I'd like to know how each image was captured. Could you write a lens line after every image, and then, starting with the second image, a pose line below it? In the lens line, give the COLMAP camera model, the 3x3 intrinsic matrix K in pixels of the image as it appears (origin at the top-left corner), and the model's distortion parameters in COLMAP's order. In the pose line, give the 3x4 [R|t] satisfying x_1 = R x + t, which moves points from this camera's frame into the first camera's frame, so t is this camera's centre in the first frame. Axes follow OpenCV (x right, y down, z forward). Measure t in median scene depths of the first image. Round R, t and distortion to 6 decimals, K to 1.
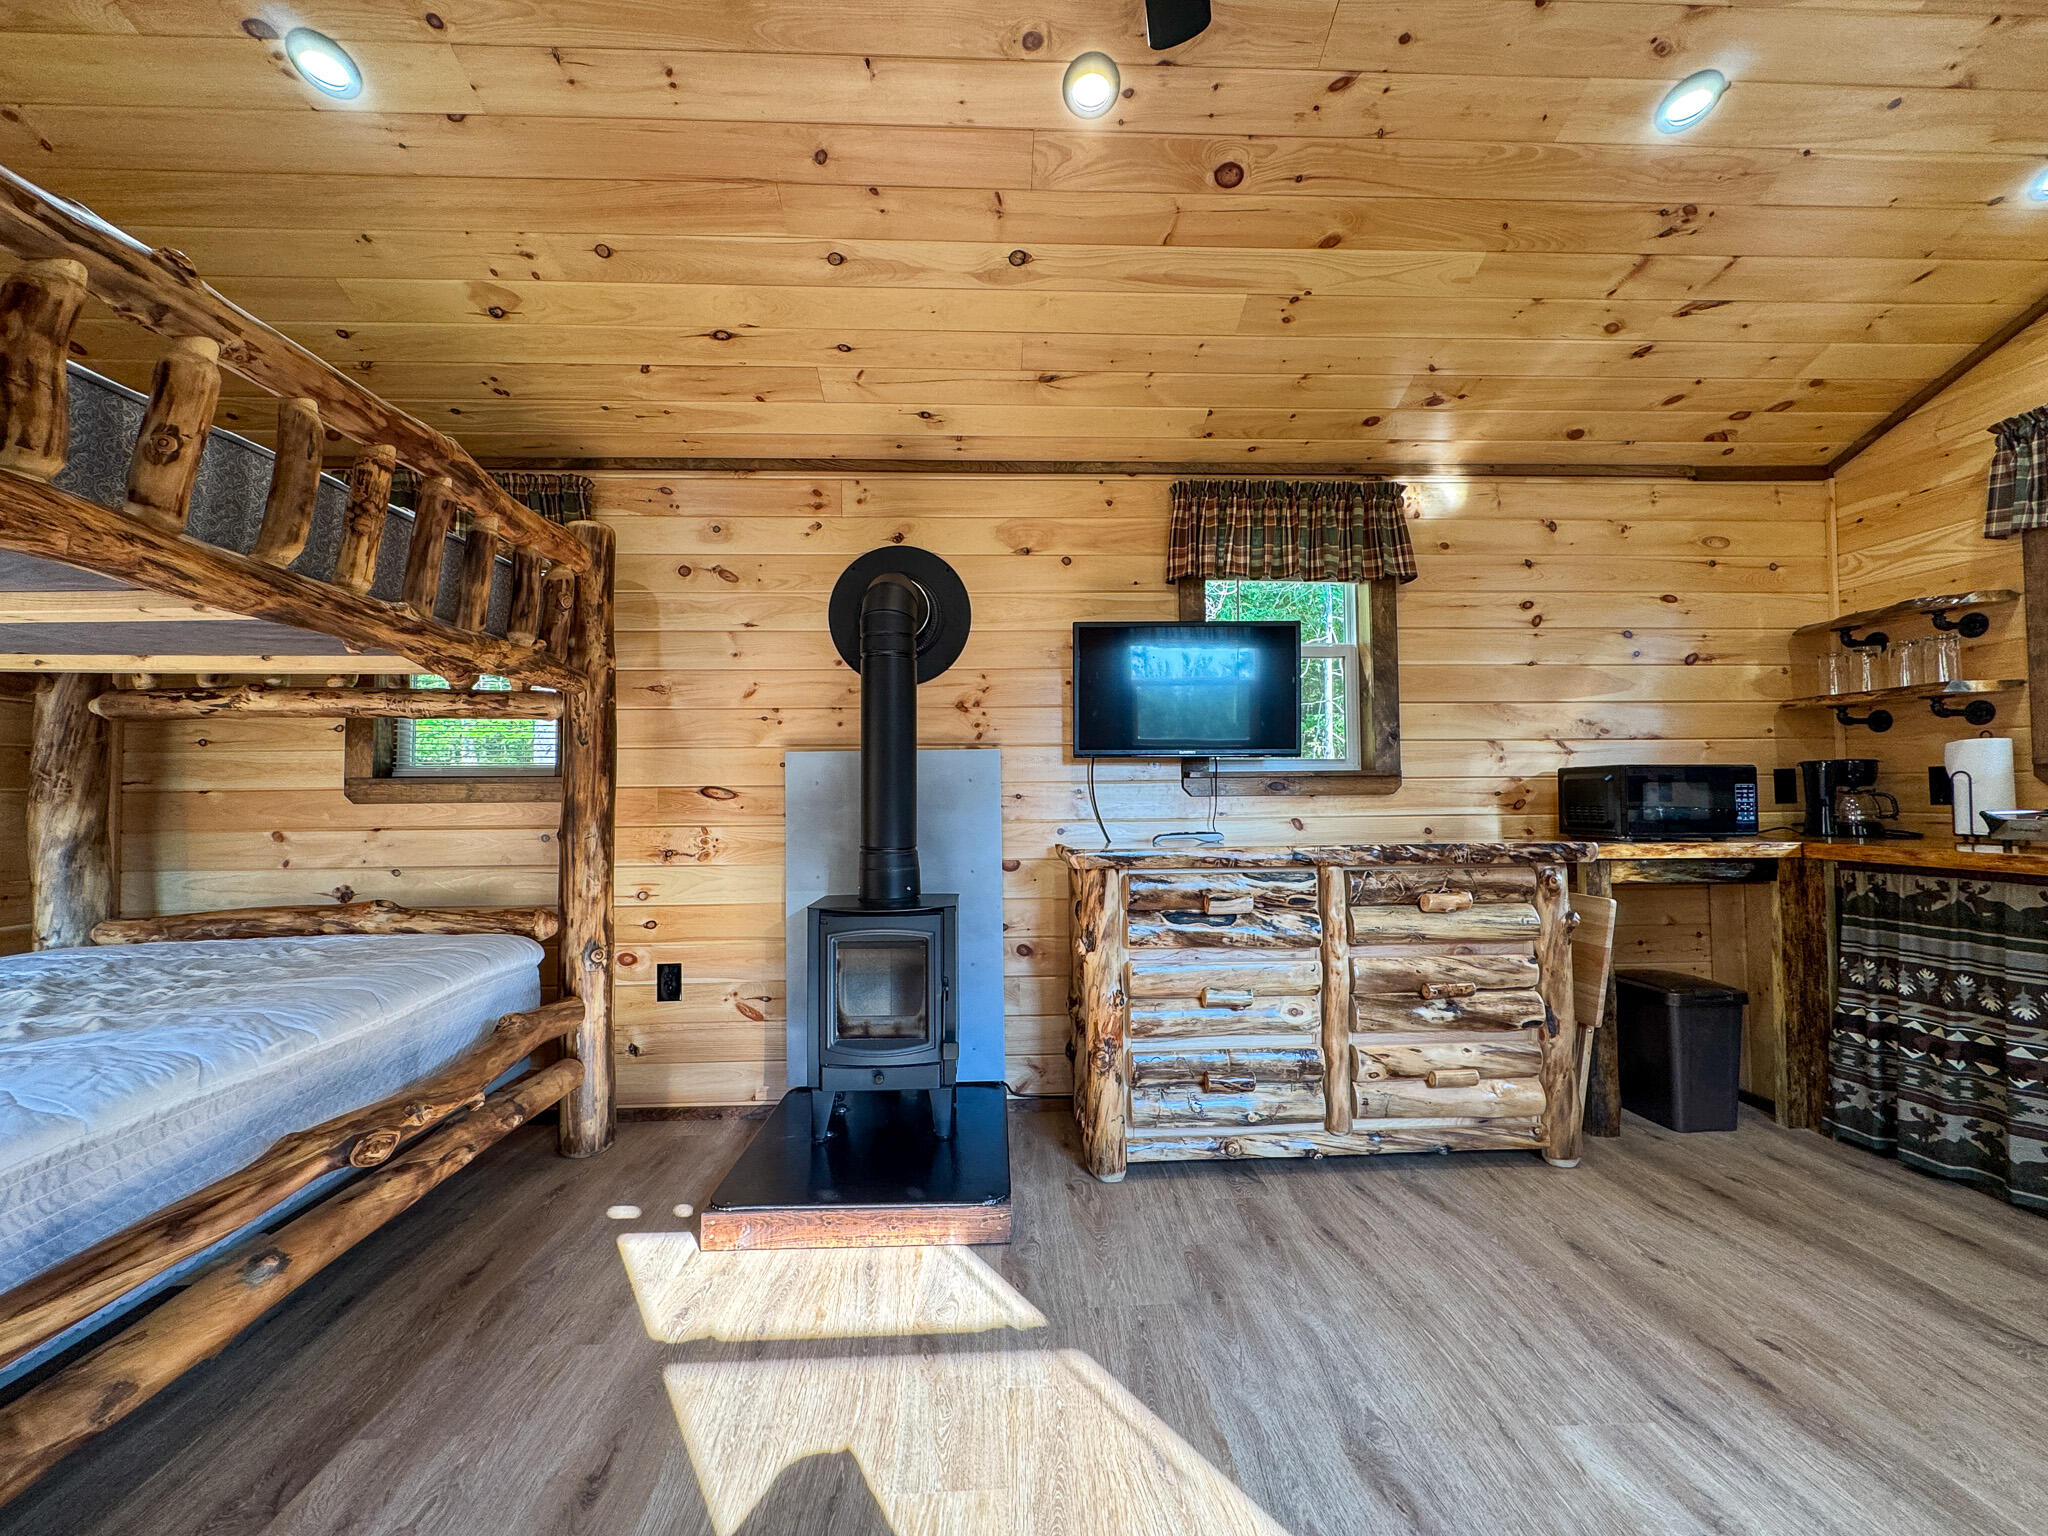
lens RADIAL K [[815.0, 0, 1022.5], [0, 815.0, 764.9], [0, 0, 1]] dist [-0.000636, 0.000079]
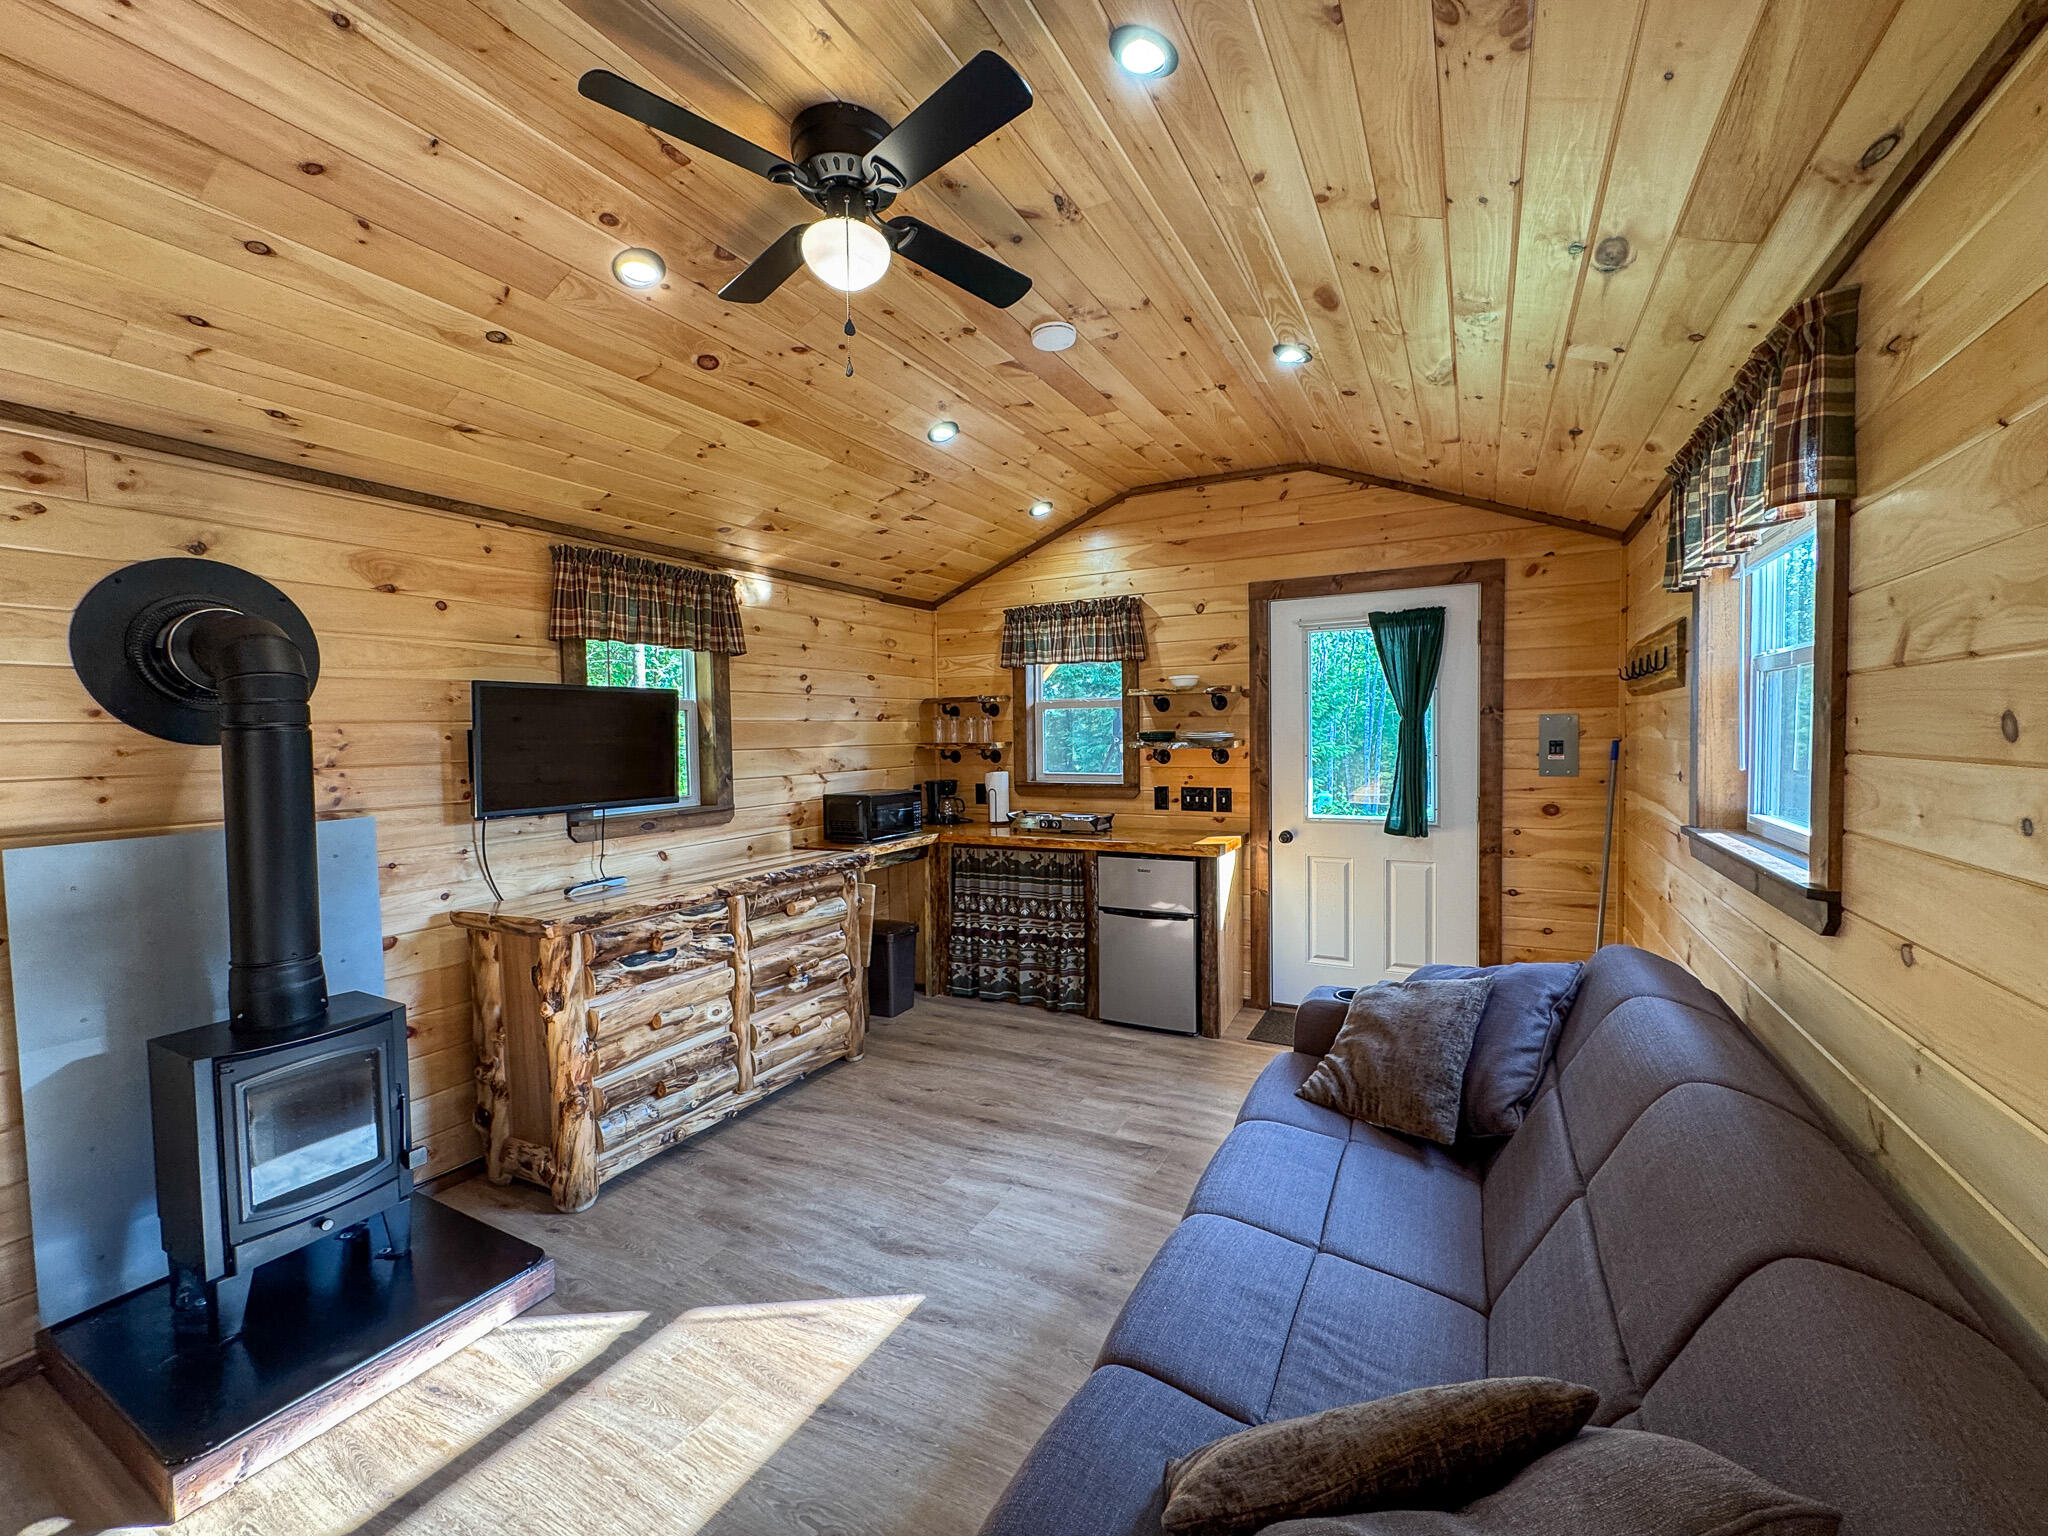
lens RADIAL K [[838.1, 0, 1022.2], [0, 838.1, 766.6], [0, 0, 1]] dist [-0.000649, 0.000085]
pose [[0.516849, -0.036132, 0.855314, -0.509839], [-0.016306, 0.998512, 0.052035, -0.153139], [-0.855921, -0.040841, 0.515491, -0.075362]]
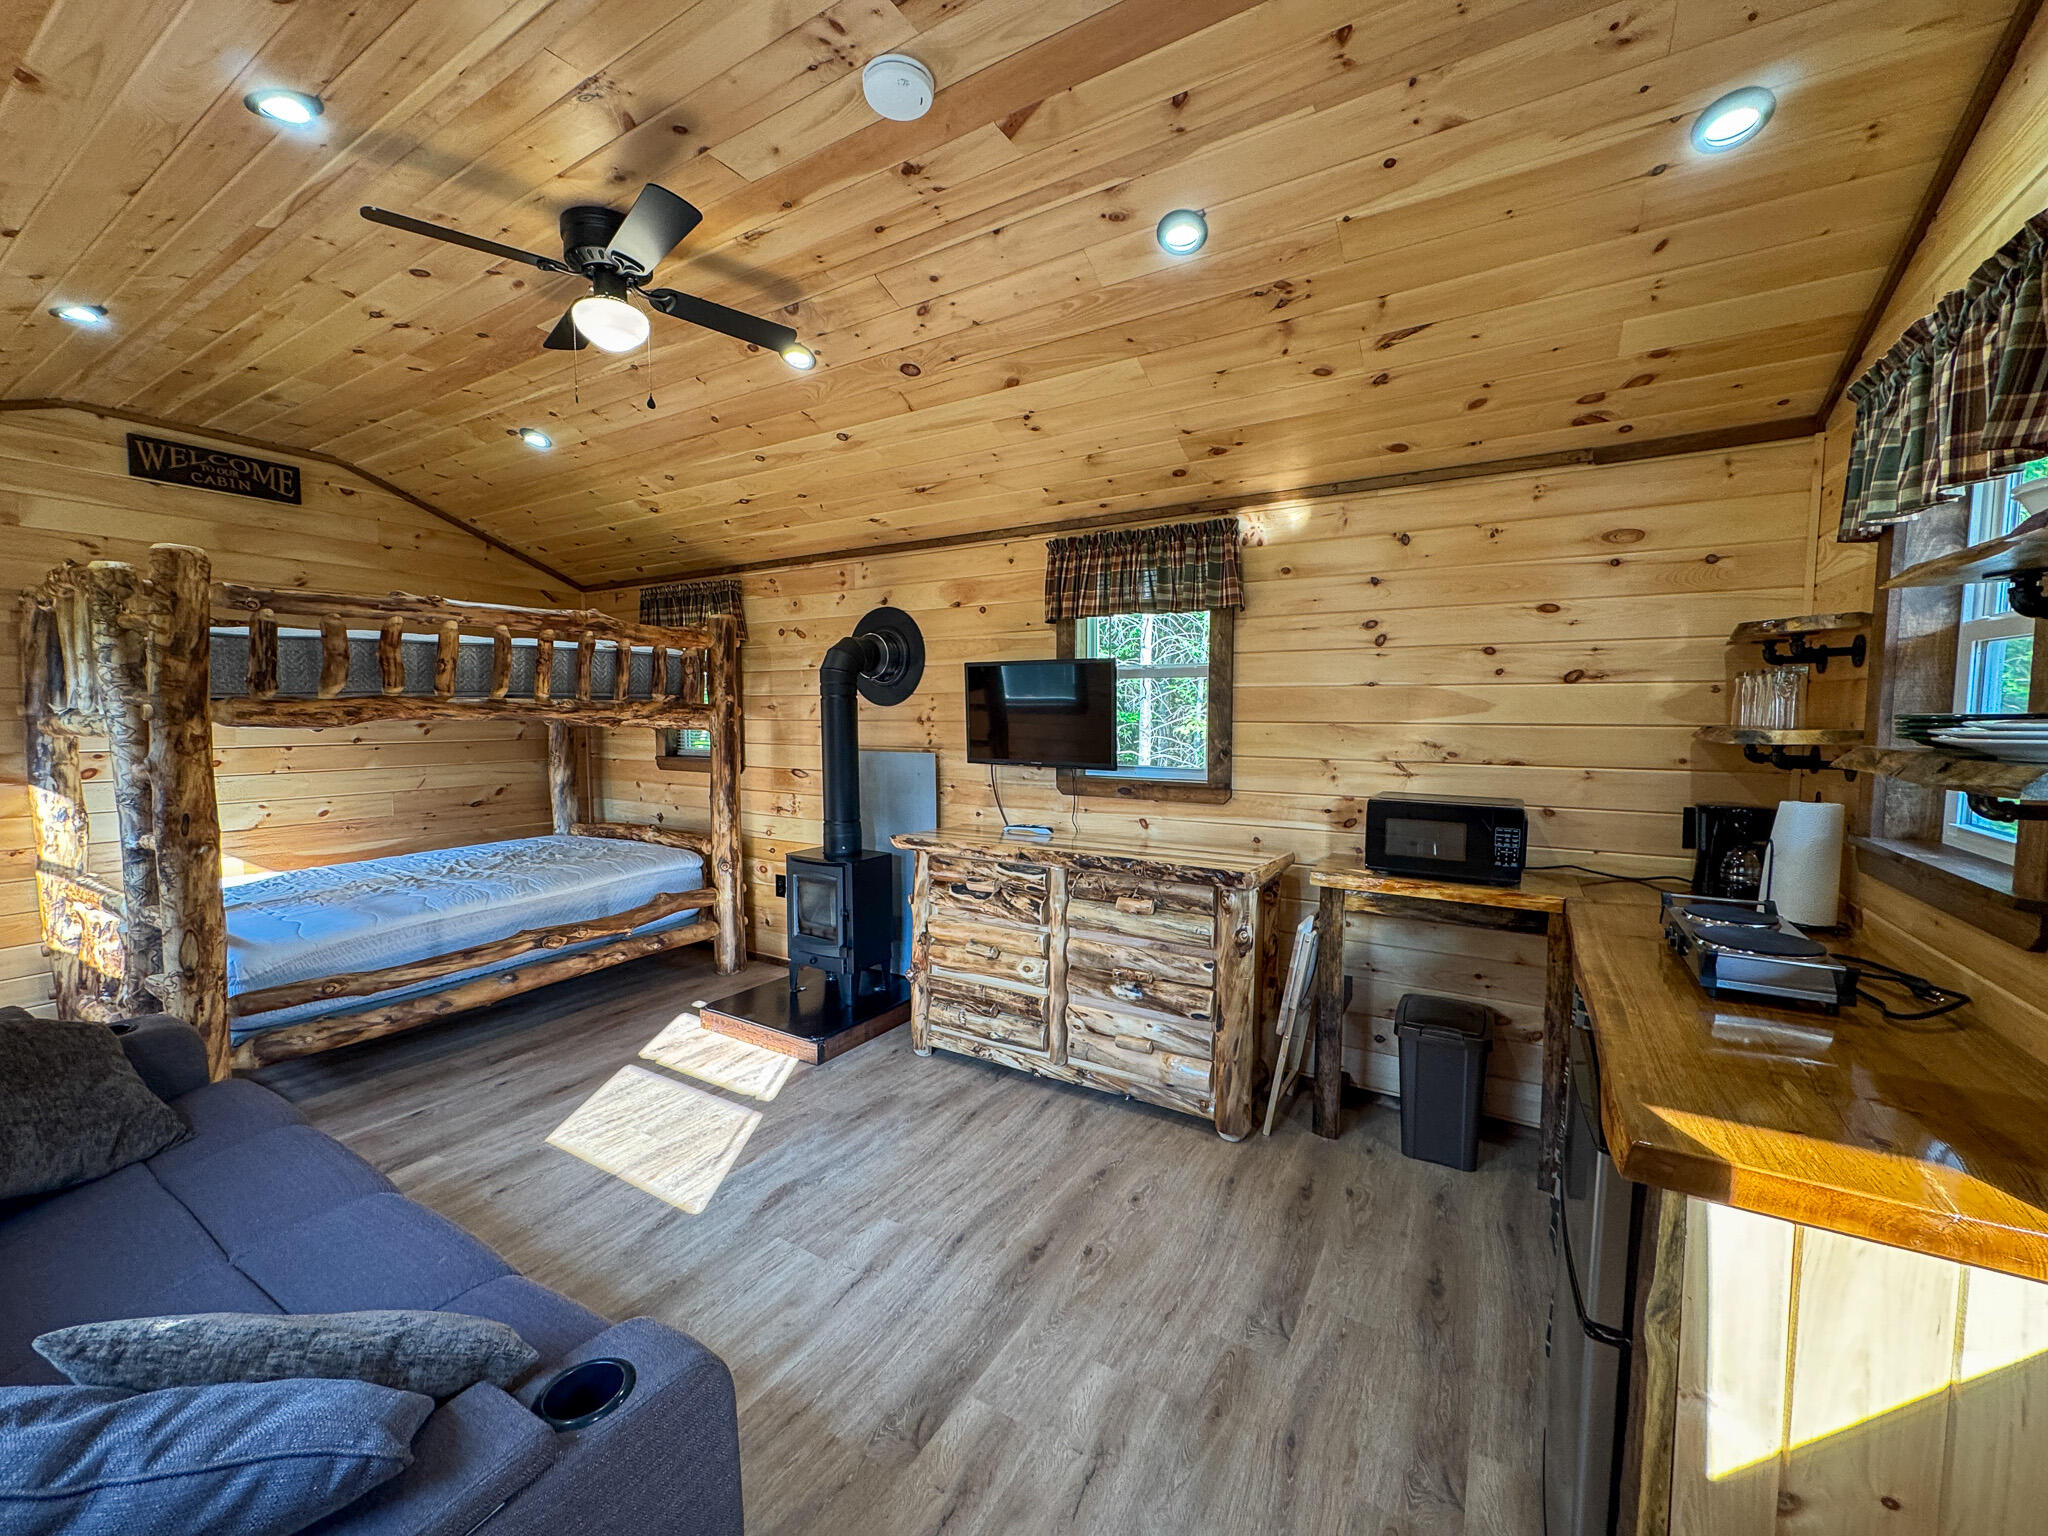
lens RADIAL K [[815.0, 0, 1022.5], [0, 815.0, 764.9], [0, 0, 1]] dist [-0.000636, 0.000079]
pose [[0.831587, 0.047737, -0.553339, 1.010100], [0.013273, 0.994307, 0.105727, -0.167845], [0.555235, -0.095266, 0.826219, -0.083117]]
